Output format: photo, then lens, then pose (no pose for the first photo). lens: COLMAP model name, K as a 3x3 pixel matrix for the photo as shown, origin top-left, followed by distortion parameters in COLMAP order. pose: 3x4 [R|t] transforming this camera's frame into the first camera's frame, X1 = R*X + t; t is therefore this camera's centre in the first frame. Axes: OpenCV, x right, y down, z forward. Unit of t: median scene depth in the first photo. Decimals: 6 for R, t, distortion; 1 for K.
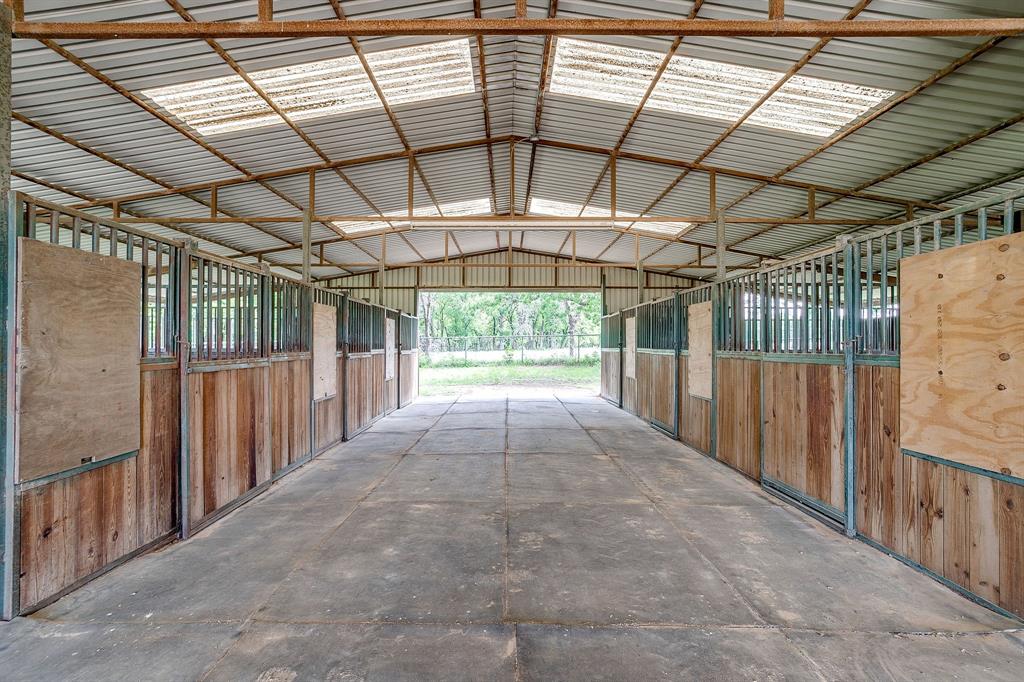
lens RADIAL K [[494.8, 0, 512.0], [0, 494.8, 341.0], [0, 0, 1]] dist [0.000034, -0.000002]
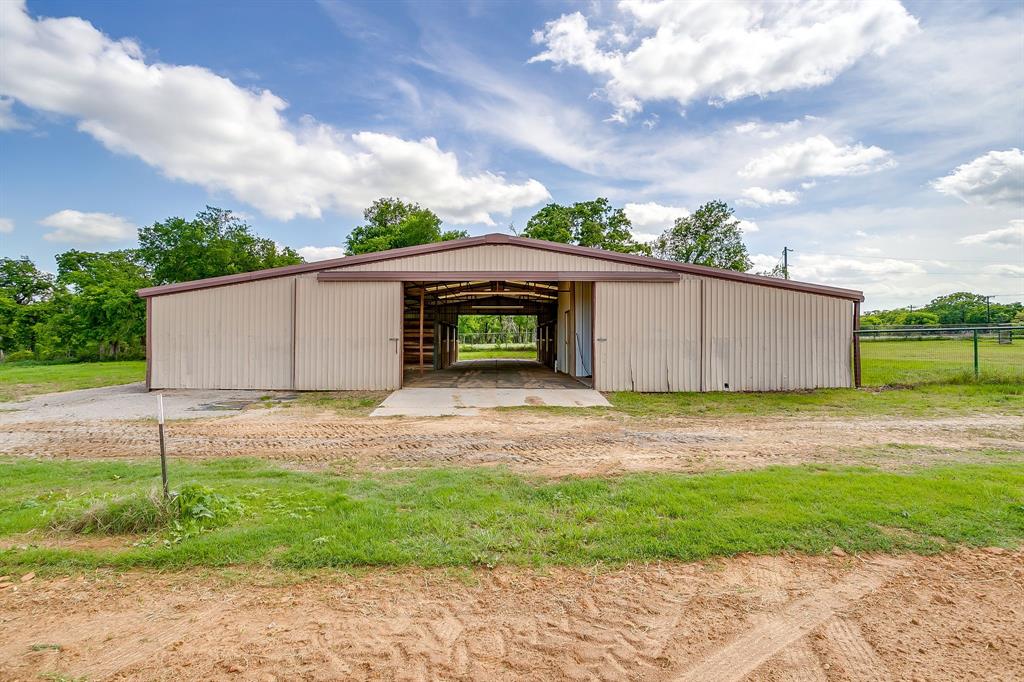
lens RADIAL K [[494.8, 0, 512.0], [0, 494.8, 341.0], [0, 0, 1]] dist [0.000034, -0.000002]
pose [[0.999805, 0.002182, 0.019617, 0.017914], [-0.002376, 0.999949, 0.009865, -0.001921], [-0.019595, -0.009909, 0.999759, -1.401658]]
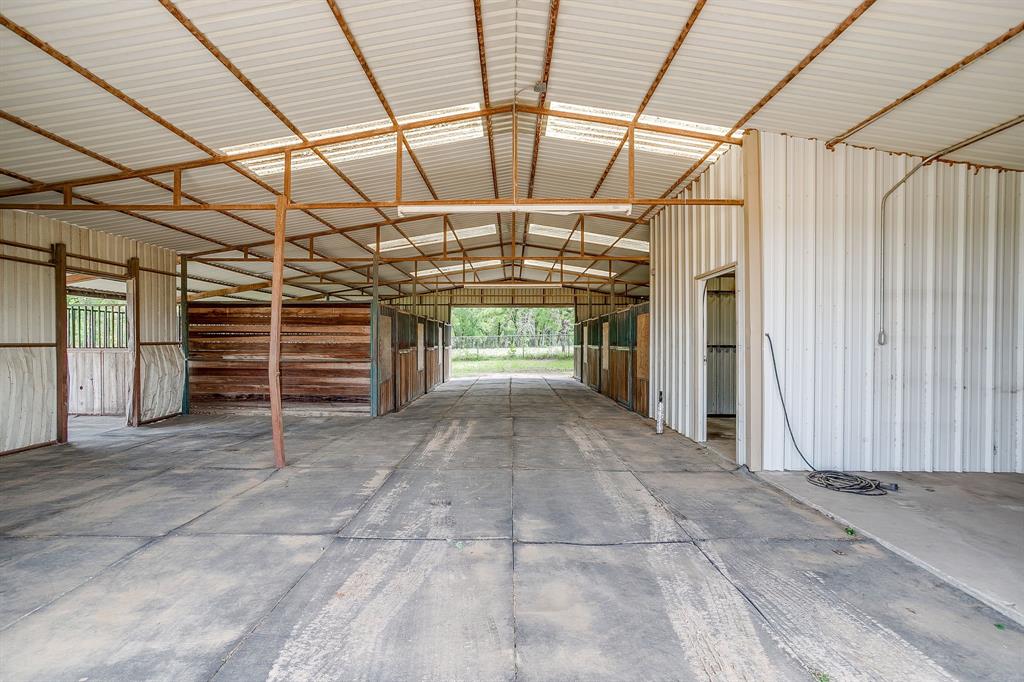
lens RADIAL K [[494.8, 0, 512.0], [0, 494.8, 341.0], [0, 0, 1]] dist [0.000034, -0.000002]
pose [[0.999966, -0.000683, -0.008212, 0.006087], [0.000718, 0.999991, 0.004266, -0.005178], [0.008209, -0.004272, 0.999957, -0.516090]]
